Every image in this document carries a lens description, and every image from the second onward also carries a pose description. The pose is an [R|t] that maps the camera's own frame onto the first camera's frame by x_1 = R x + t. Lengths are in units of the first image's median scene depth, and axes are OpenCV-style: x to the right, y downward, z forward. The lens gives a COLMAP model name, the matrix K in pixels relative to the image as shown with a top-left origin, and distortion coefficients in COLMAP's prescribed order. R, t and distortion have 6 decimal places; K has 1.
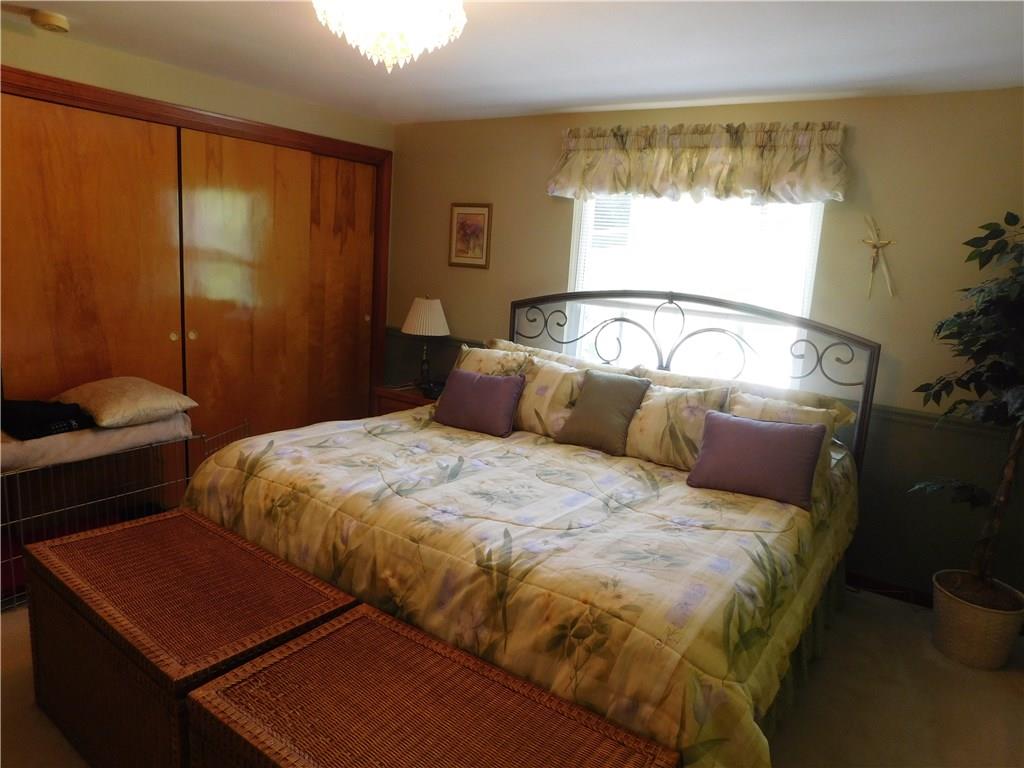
lens RADIAL K [[674.0, 0, 512.0], [0, 674.0, 384.0], [0, 0, 1]] dist [-0.082921, 0.065817]
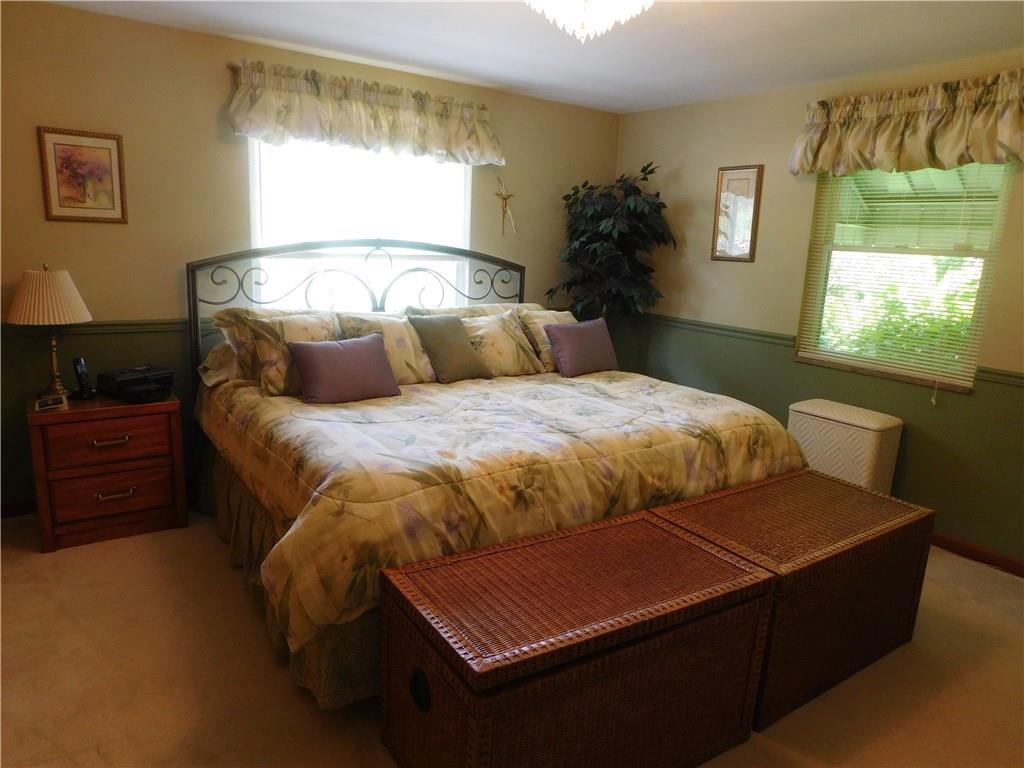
lens RADIAL K [[674.0, 0, 512.0], [0, 674.0, 384.0], [0, 0, 1]] dist [-0.082921, 0.065817]
pose [[0.363375, -0.242447, 0.899543, -0.828969], [0.157092, 0.967665, 0.197349, -0.104336], [-0.918303, 0.069599, 0.389711, 0.454213]]
